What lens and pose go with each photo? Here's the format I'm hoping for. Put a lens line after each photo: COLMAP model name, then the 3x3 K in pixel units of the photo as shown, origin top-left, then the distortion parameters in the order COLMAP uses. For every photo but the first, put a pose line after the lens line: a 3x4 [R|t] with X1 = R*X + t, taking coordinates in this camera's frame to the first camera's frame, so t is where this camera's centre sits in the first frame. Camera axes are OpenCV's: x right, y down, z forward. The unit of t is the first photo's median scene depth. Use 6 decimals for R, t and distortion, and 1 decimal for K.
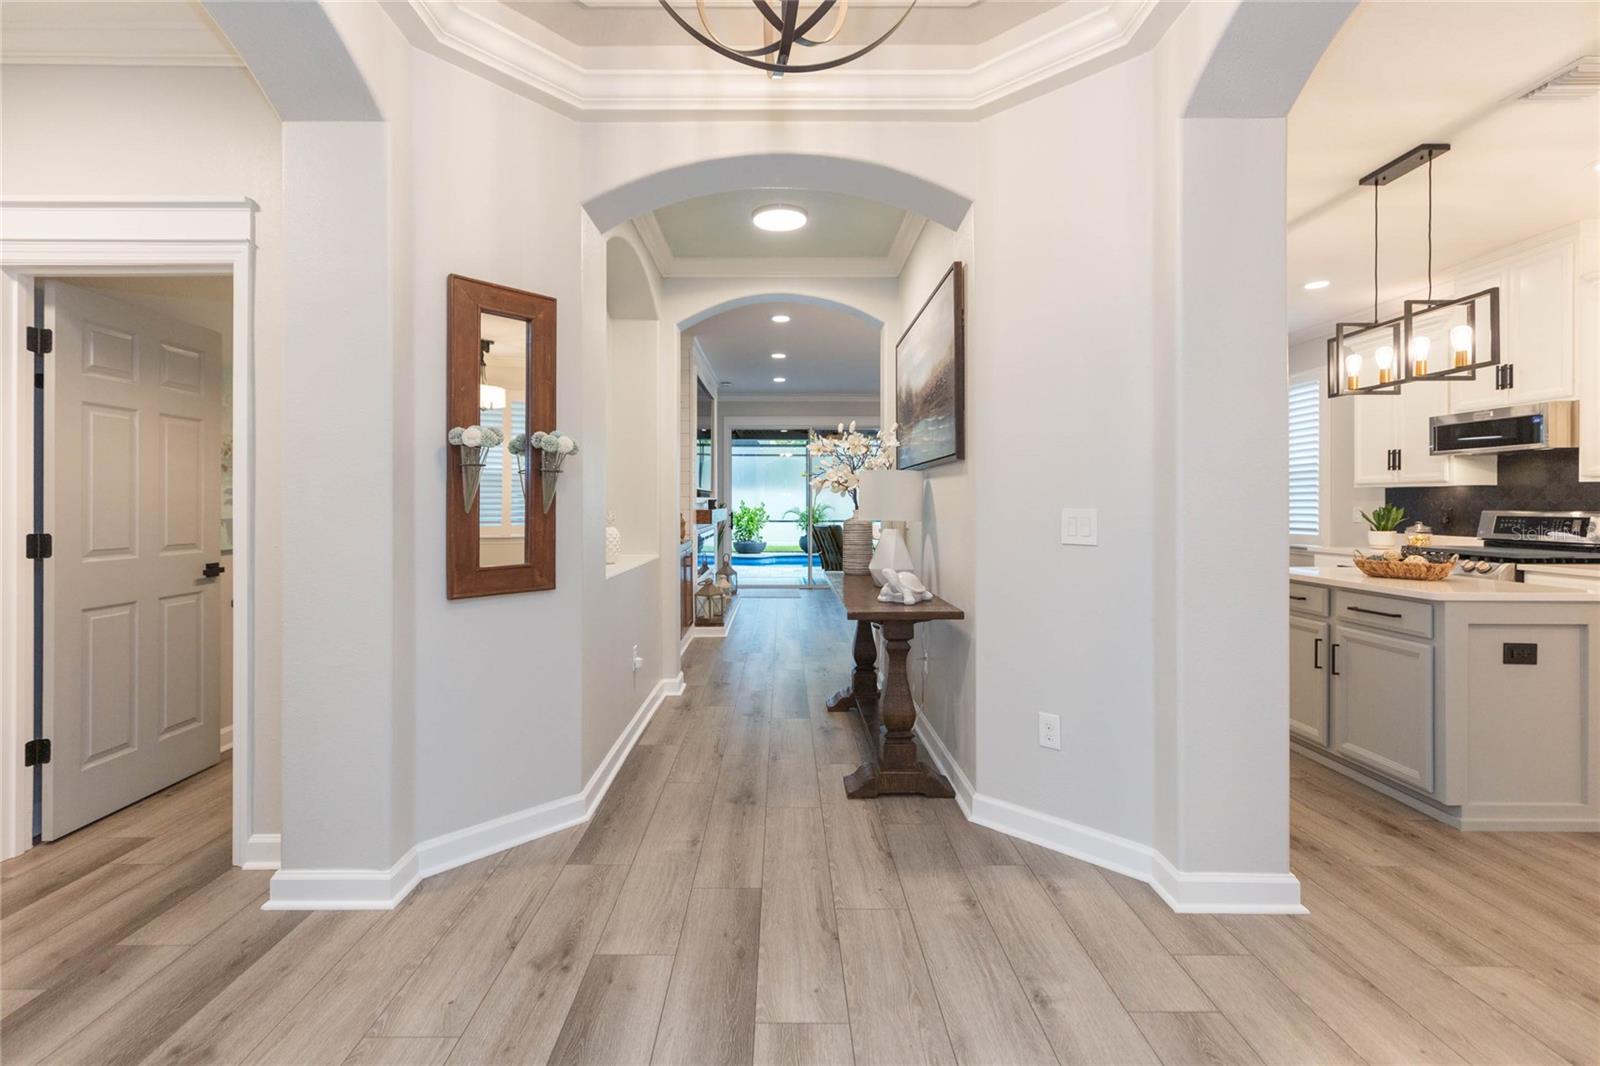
lens RADIAL K [[748.1, 0, 776.8], [0, 748.1, 500.9], [0, 0, 1]] dist [0.009280, 0.000248]
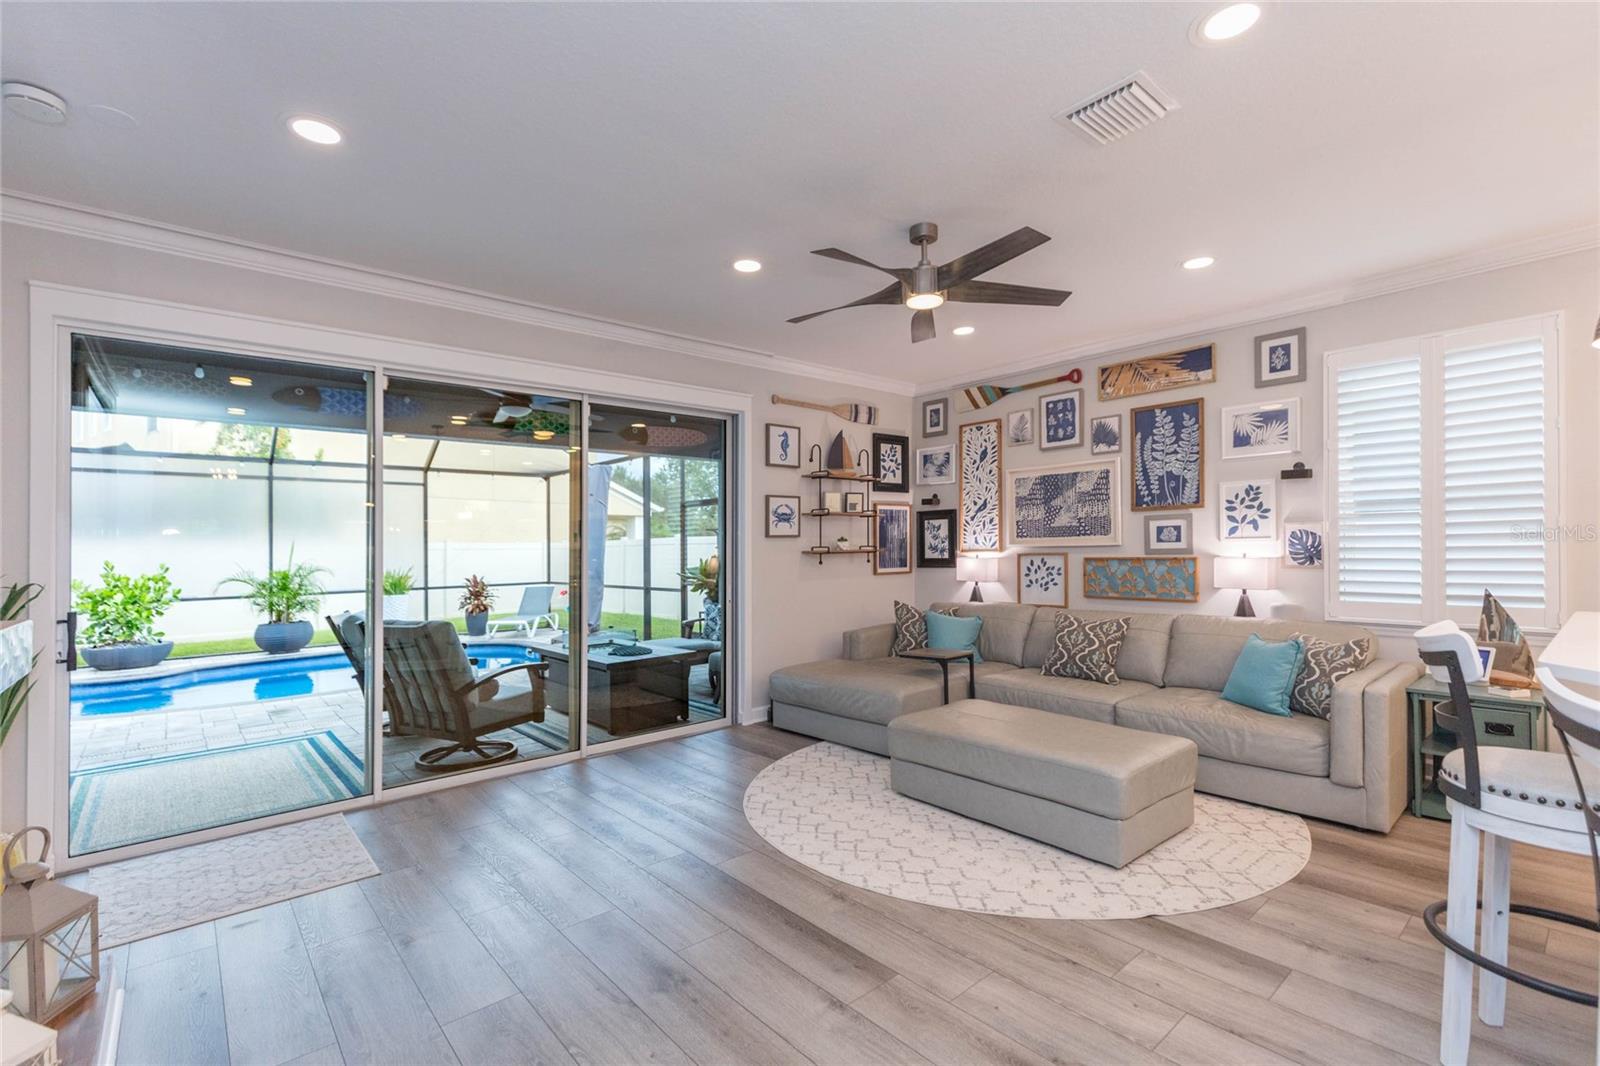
lens RADIAL K [[728.1, 0, 820.1], [0, 728.1, 527.4], [0, 0, 1]] dist [0.010686, 0.000196]
pose [[0.745944, 0.006472, 0.665977, -0.071445], [0.015036, 0.999534, -0.026556, -0.011862], [-0.665839, 0.029823, 0.745499, 1.219378]]
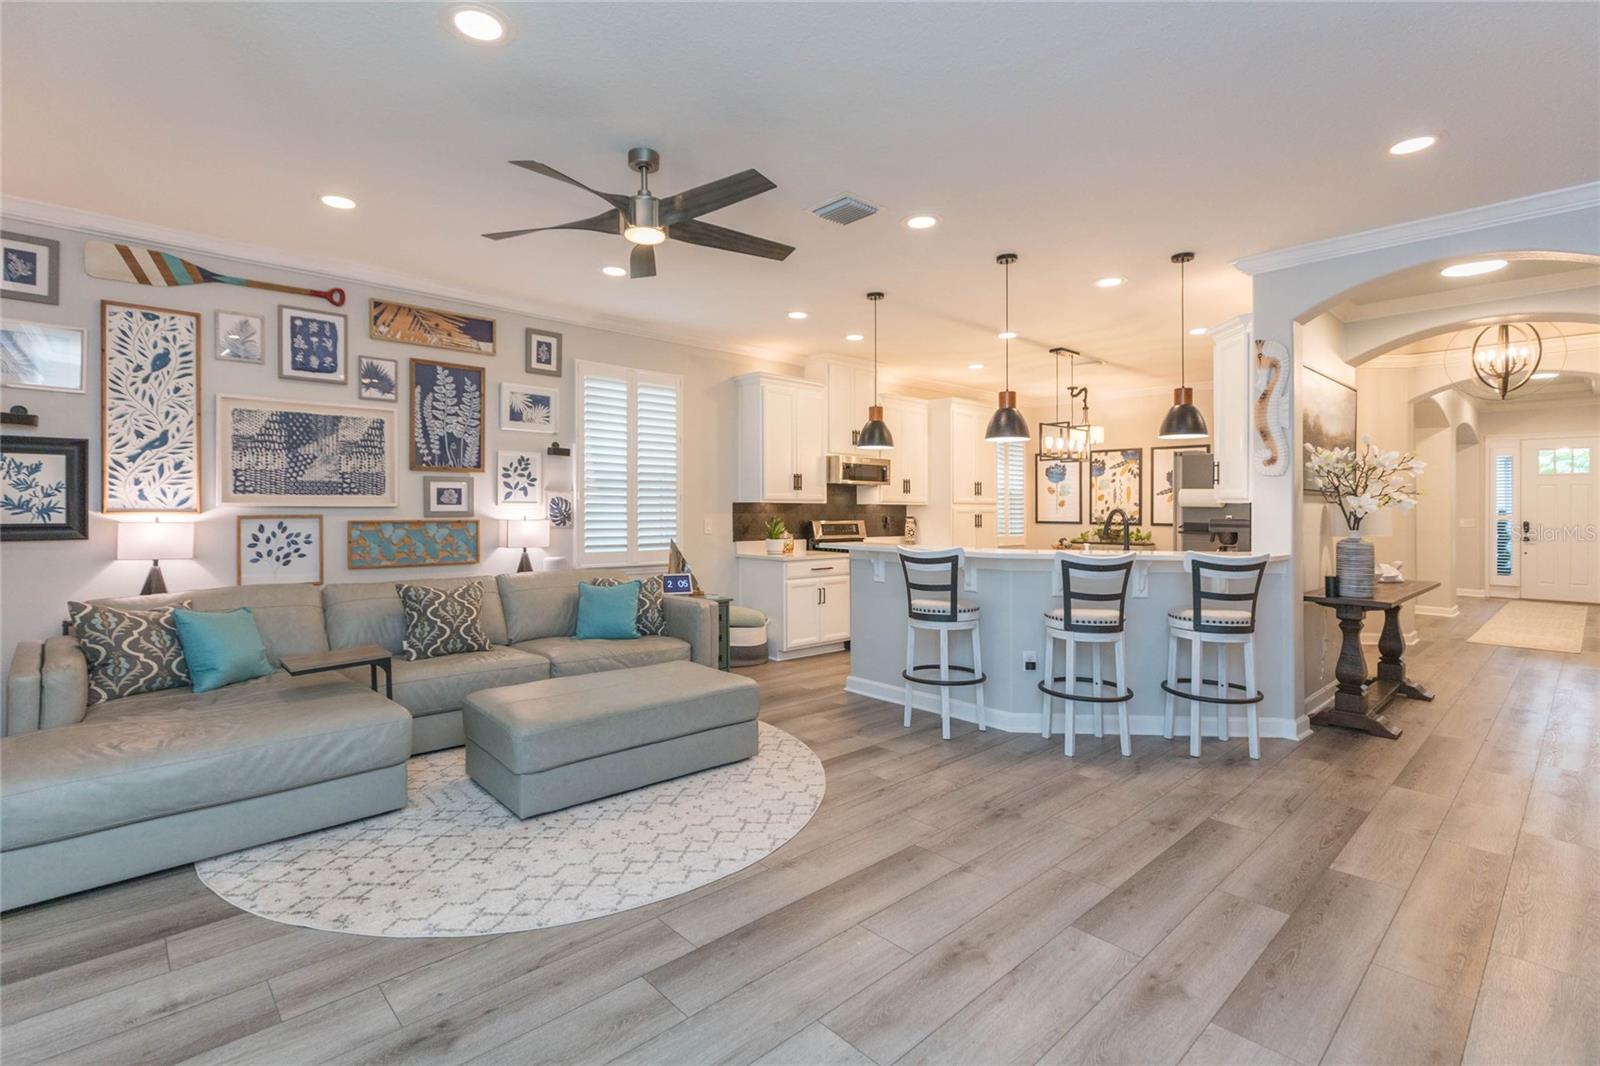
lens RADIAL K [[748.1, 0, 776.8], [0, 748.1, 500.9], [0, 0, 1]] dist [0.009280, 0.000248]
pose [[-0.675732, 0.003604, 0.737139, -0.091139], [-0.007448, 0.999904, -0.011717, -0.007609], [-0.737110, -0.013408, -0.675640, 1.984334]]
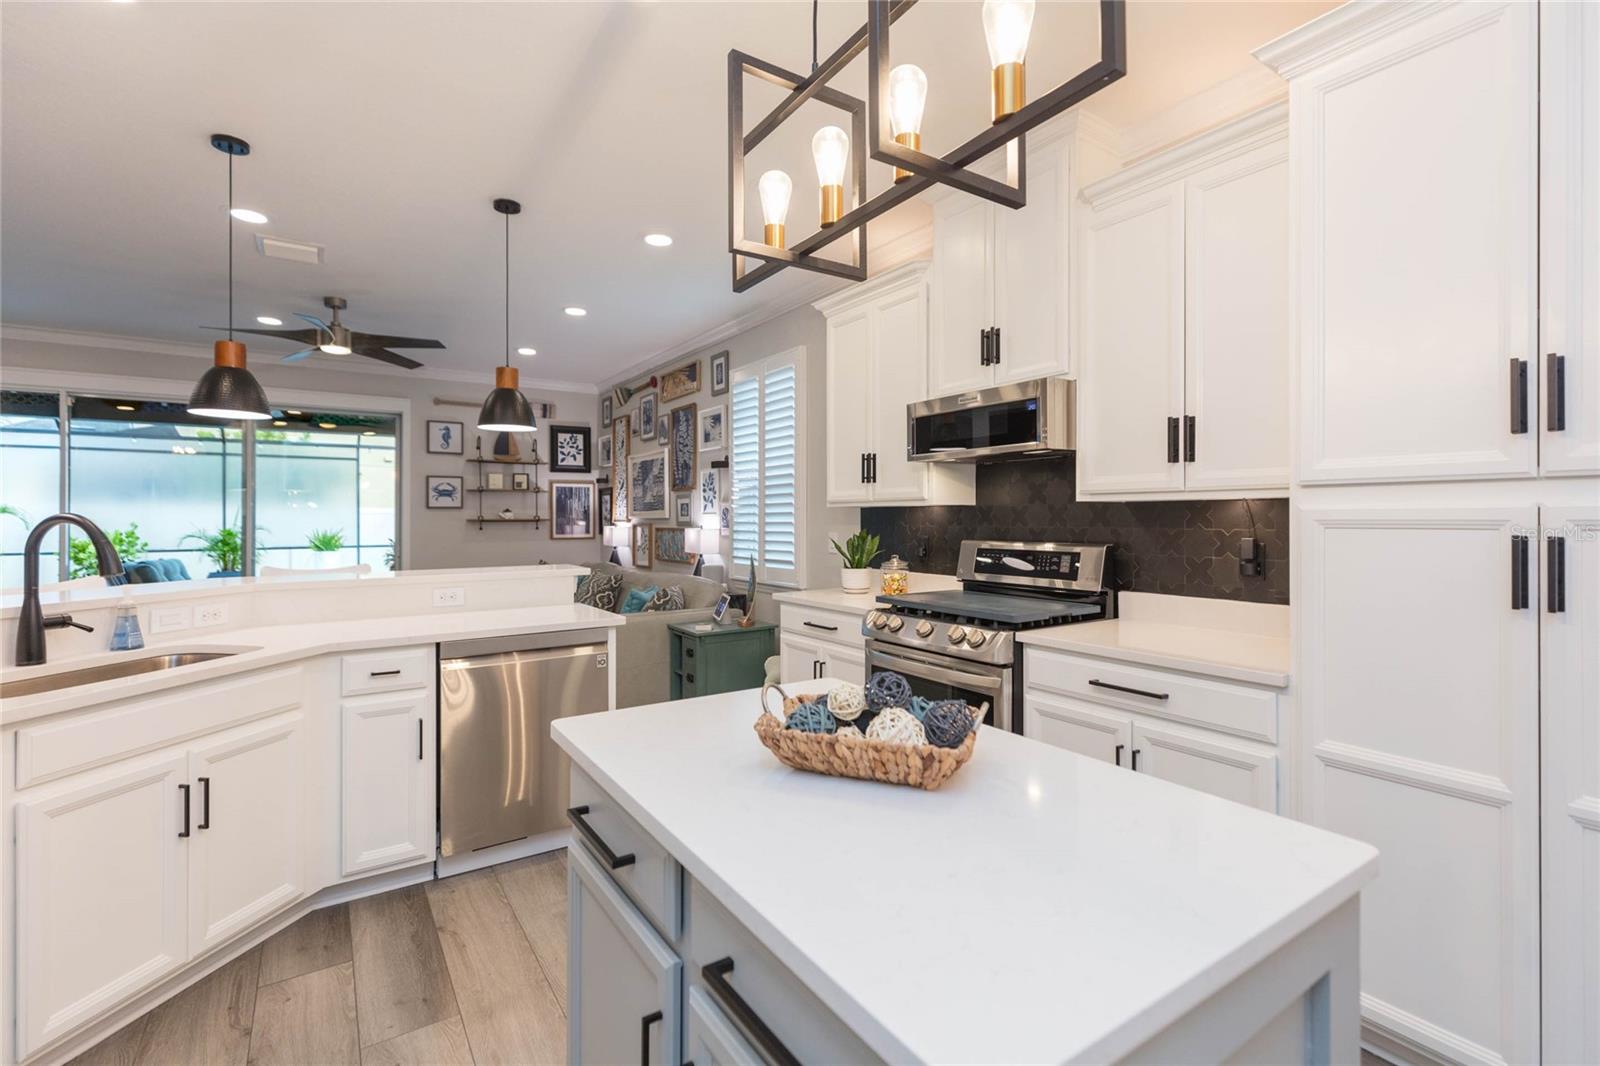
lens RADIAL K [[728.1, 0, 820.1], [0, 728.1, 527.4], [0, 0, 1]] dist [0.010686, 0.000196]
pose [[0.820821, -0.010520, 0.571089, 0.406892], [0.002183, 0.999881, 0.015281, -0.010113], [-0.571181, -0.011296, 0.820746, 0.482586]]
